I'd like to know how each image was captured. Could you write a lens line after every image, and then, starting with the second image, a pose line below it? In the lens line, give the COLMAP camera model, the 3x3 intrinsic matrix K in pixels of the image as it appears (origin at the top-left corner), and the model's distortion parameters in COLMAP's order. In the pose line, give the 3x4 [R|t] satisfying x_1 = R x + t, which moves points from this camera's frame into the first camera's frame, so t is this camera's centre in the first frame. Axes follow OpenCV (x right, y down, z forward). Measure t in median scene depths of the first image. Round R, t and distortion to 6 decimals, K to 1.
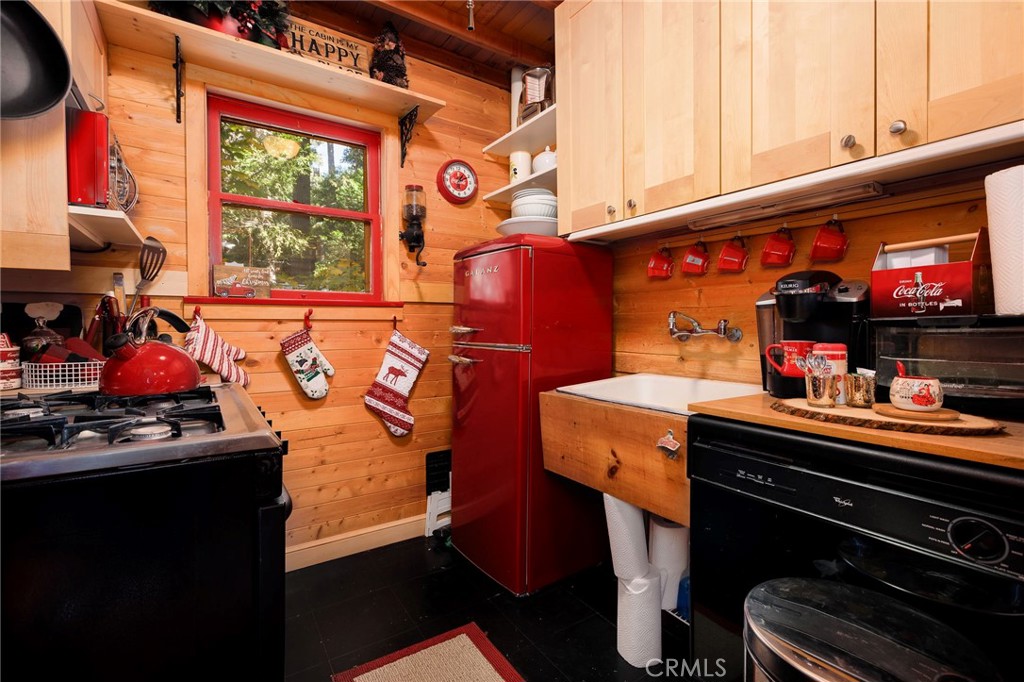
lens RADIAL K [[450.0, 0, 510.8], [0, 450.0, 333.5], [0, 0, 1]] dist [-0.003231, -0.000506]
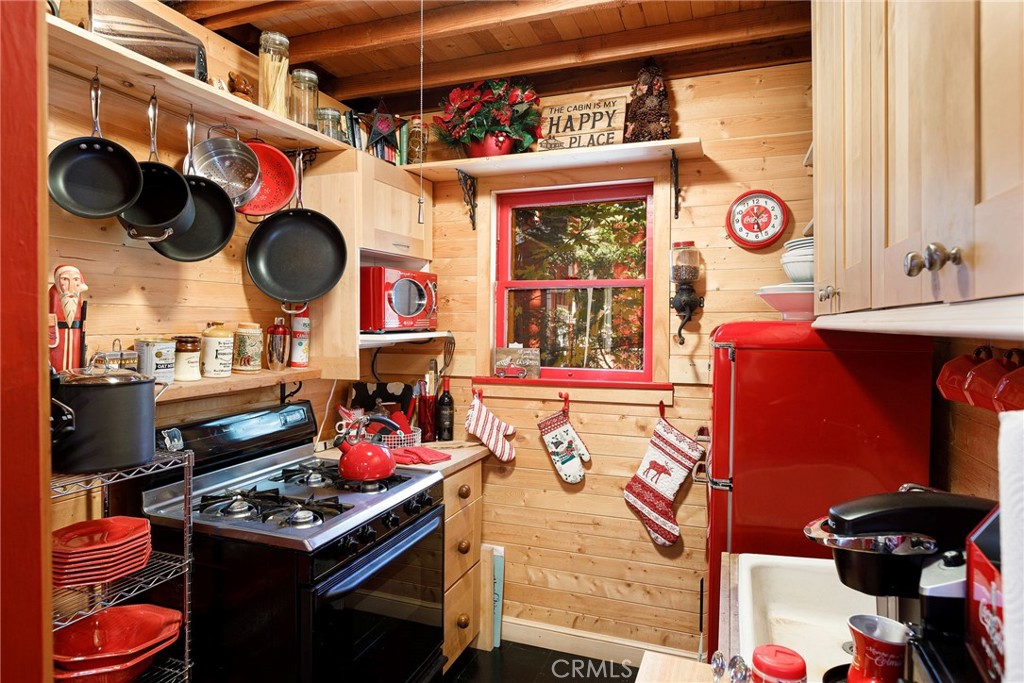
lens RADIAL K [[607.5, 0, 507.9], [0, 607.5, 334.6], [0, 0, 1]] dist [0.001921, 0.000107]
pose [[0.575876, 0.020675, -0.817275, 0.514655], [-0.020375, 0.999733, 0.010934, -0.173565], [0.817283, 0.010355, 0.576144, 0.122972]]
